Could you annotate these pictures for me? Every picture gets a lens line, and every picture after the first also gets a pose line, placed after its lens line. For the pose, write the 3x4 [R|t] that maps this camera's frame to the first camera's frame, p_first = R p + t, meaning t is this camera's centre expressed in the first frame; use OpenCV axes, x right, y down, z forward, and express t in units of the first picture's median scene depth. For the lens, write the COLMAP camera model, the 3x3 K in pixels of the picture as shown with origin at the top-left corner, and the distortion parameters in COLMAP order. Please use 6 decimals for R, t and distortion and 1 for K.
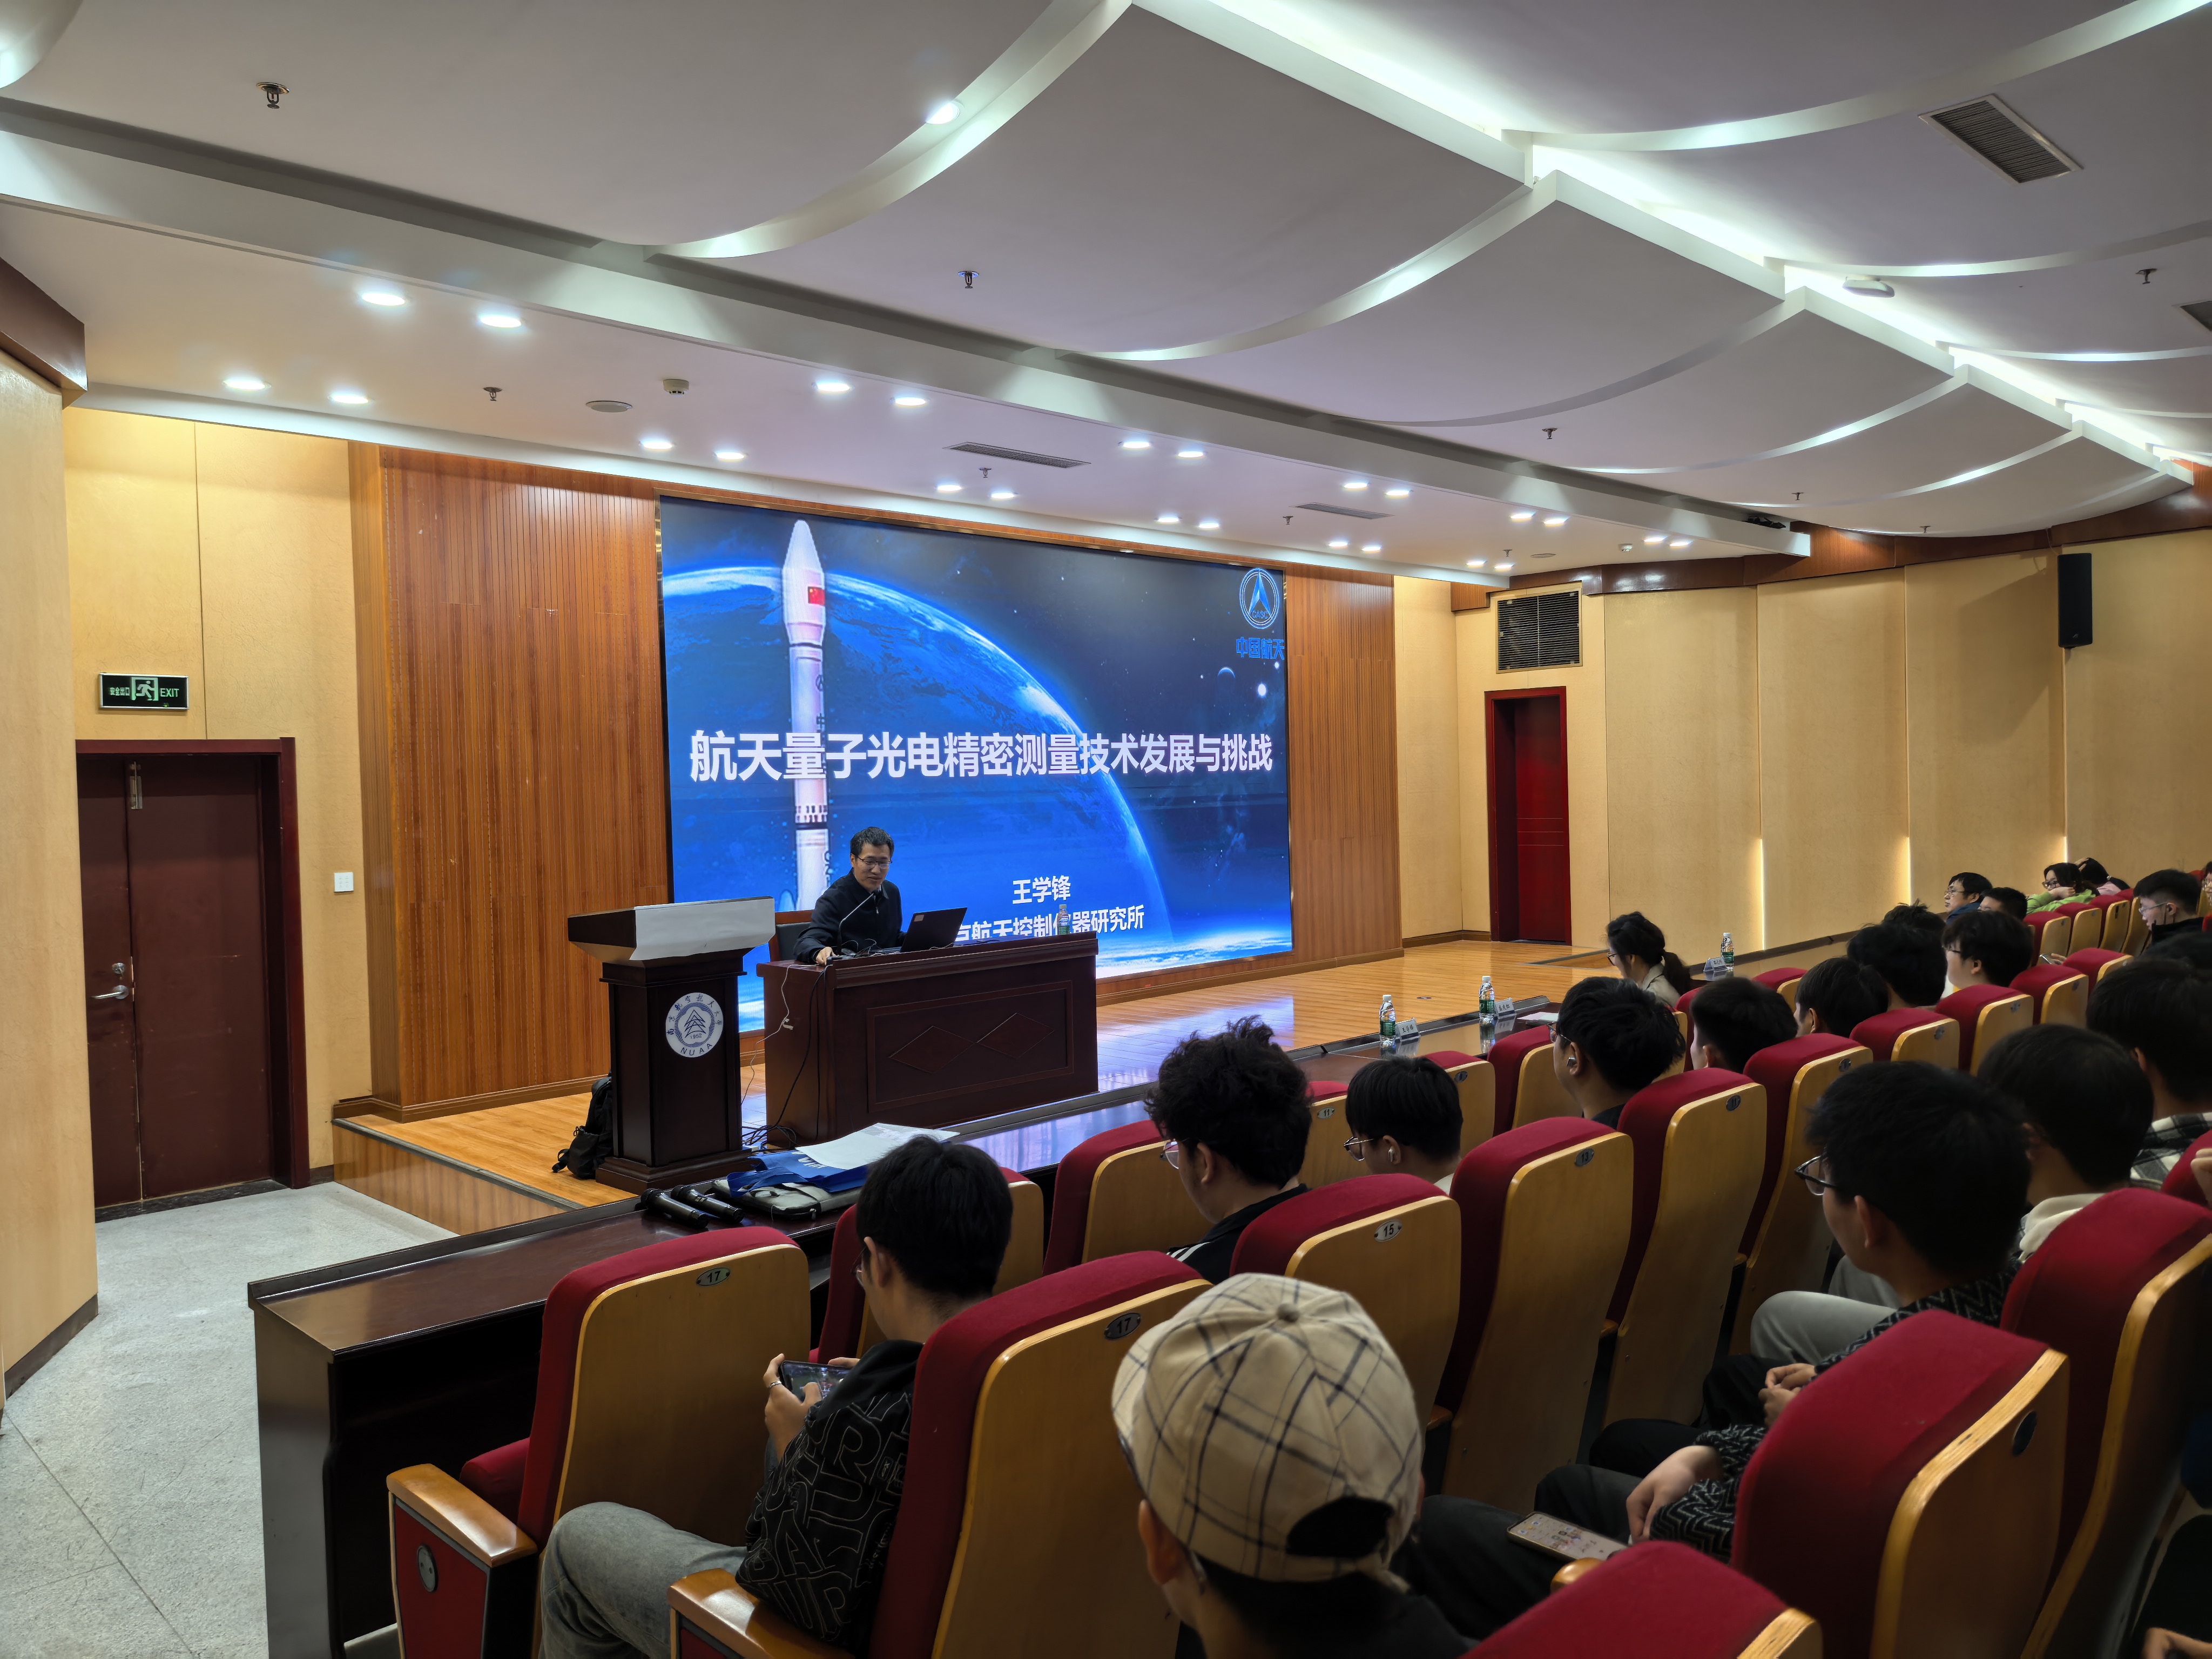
lens RADIAL K [[1583.7, 0, 1135.4], [0, 1583.7, 815.1], [0, 0, 1]] dist [0.070844, -0.077400]
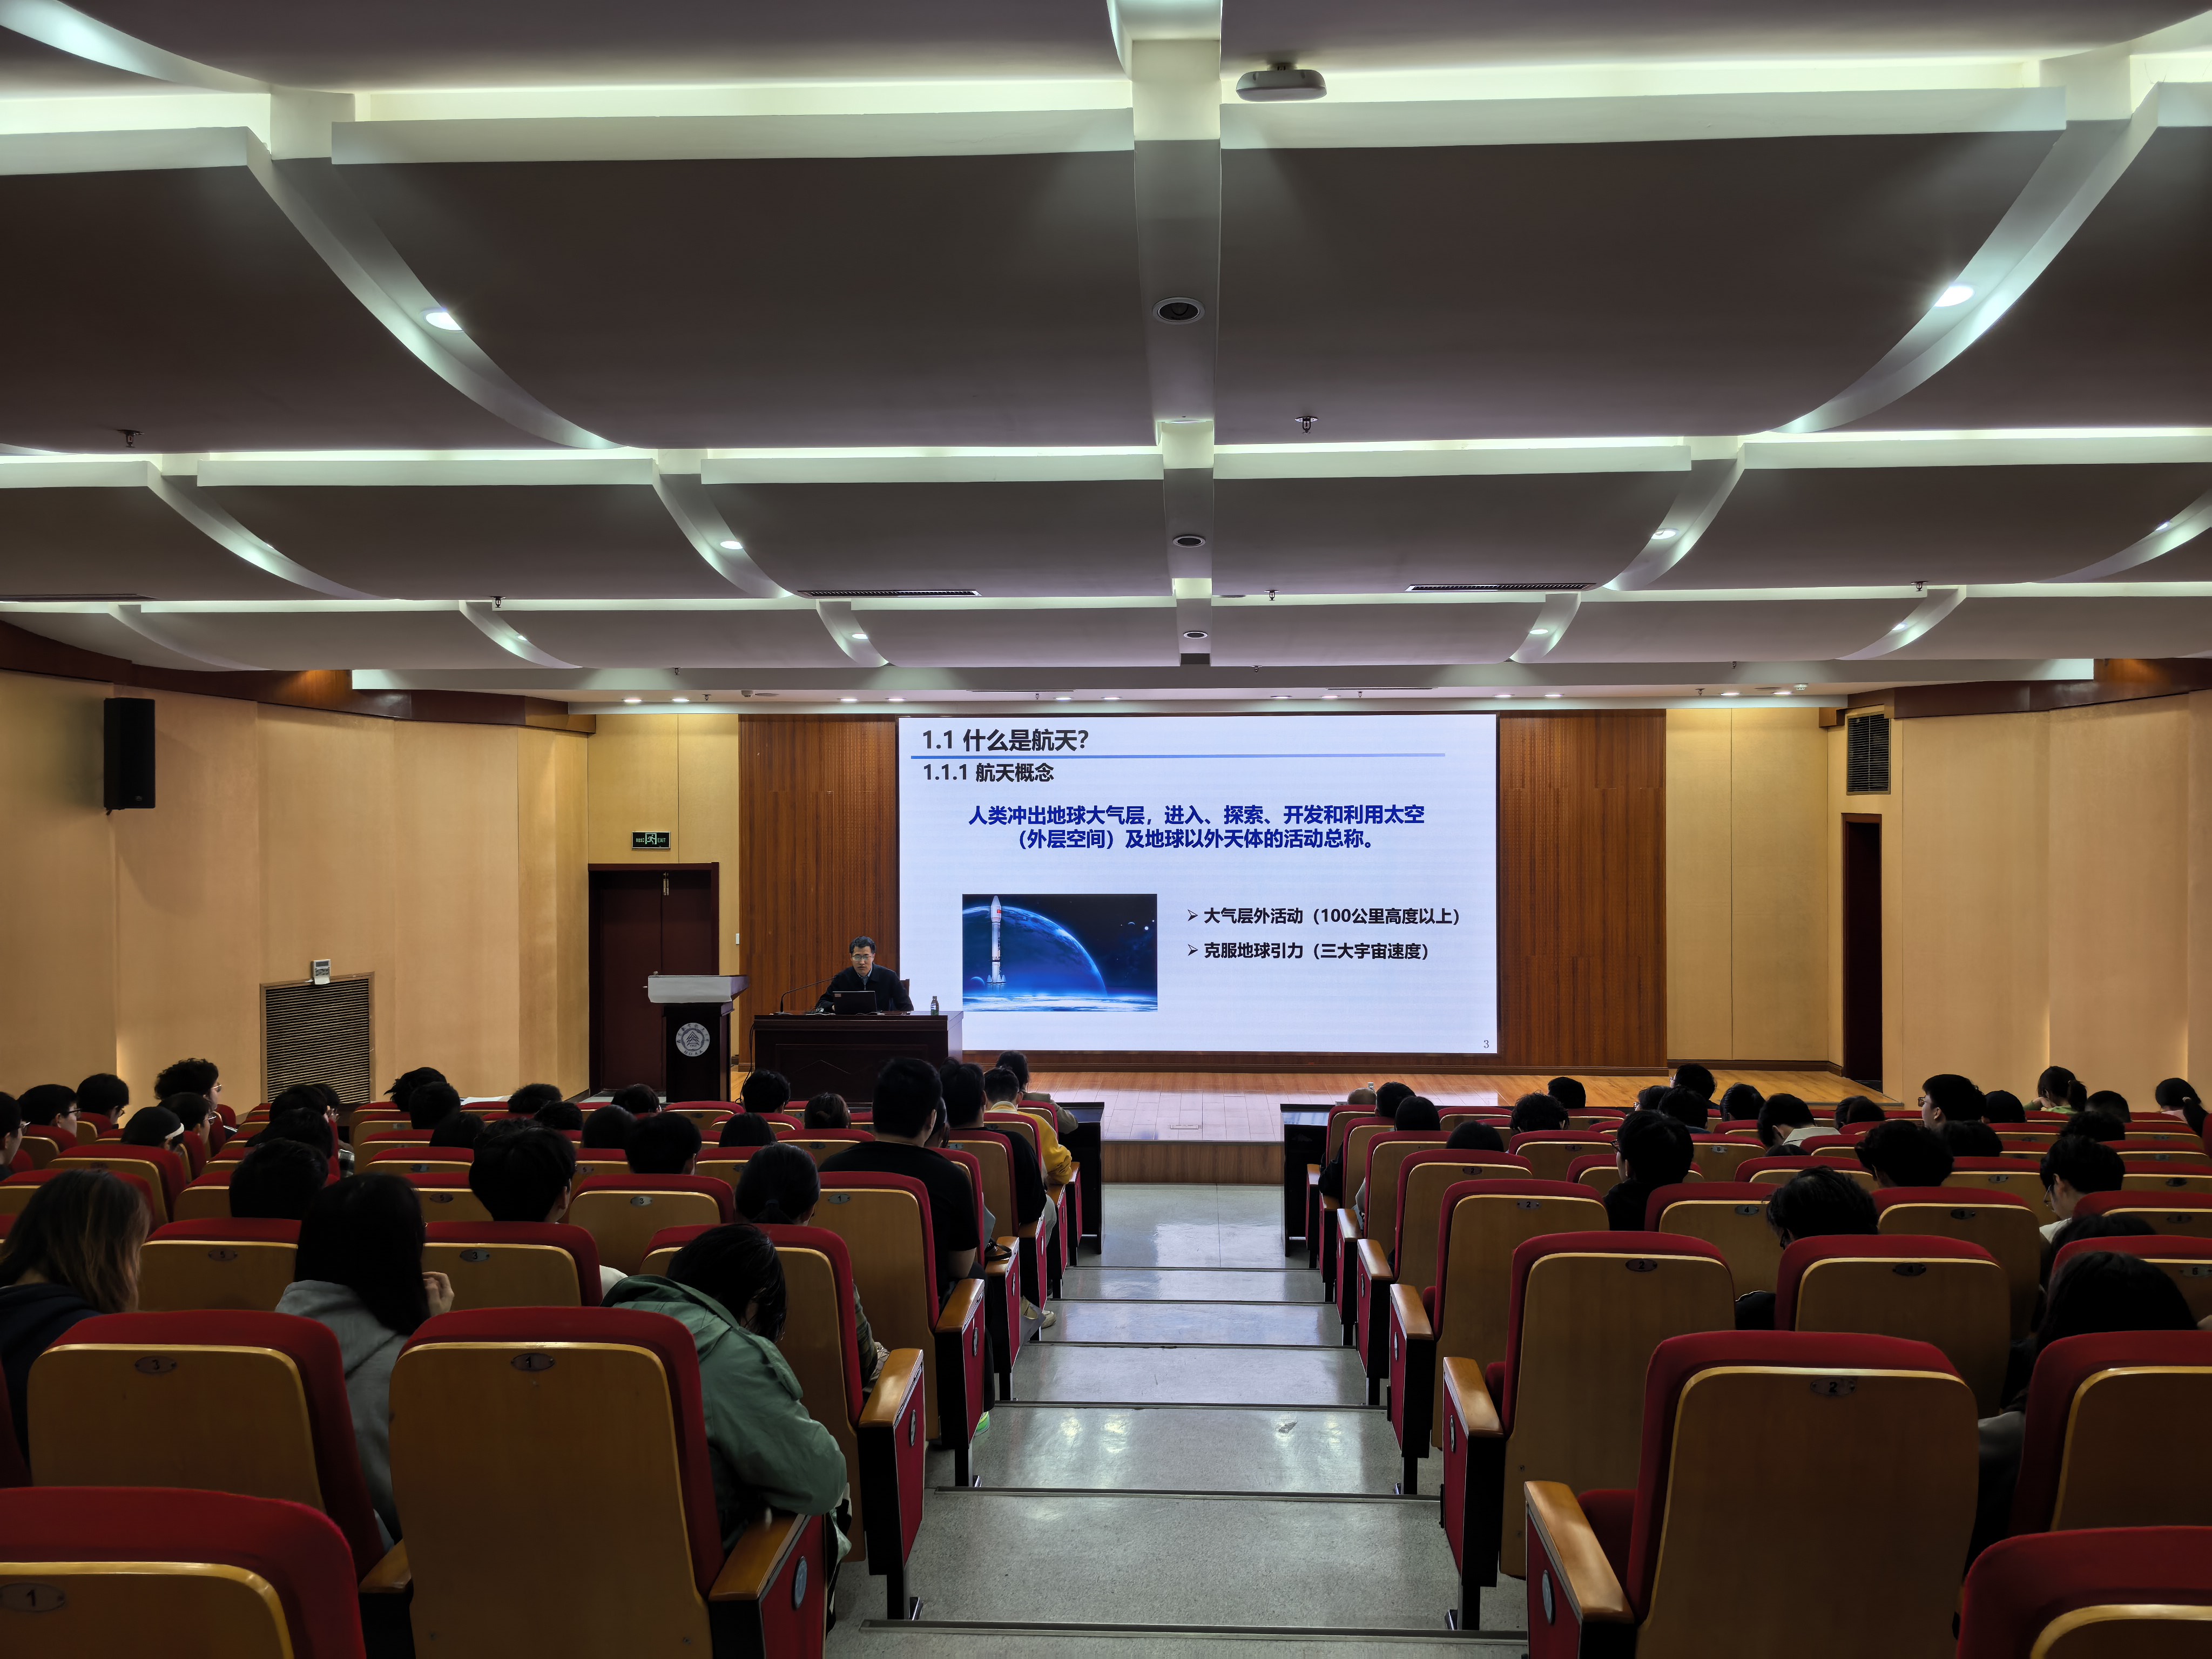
lens RADIAL K [[1583.7, 0, 1135.4], [0, 1583.7, 815.1], [0, 0, 1]] dist [0.070844, -0.077400]
pose [[0.673365, 0.032418, -0.738599, 1.183375], [-0.029749, 0.999417, 0.016744, -0.147286], [0.738711, 0.010698, 0.673937, 0.084917]]
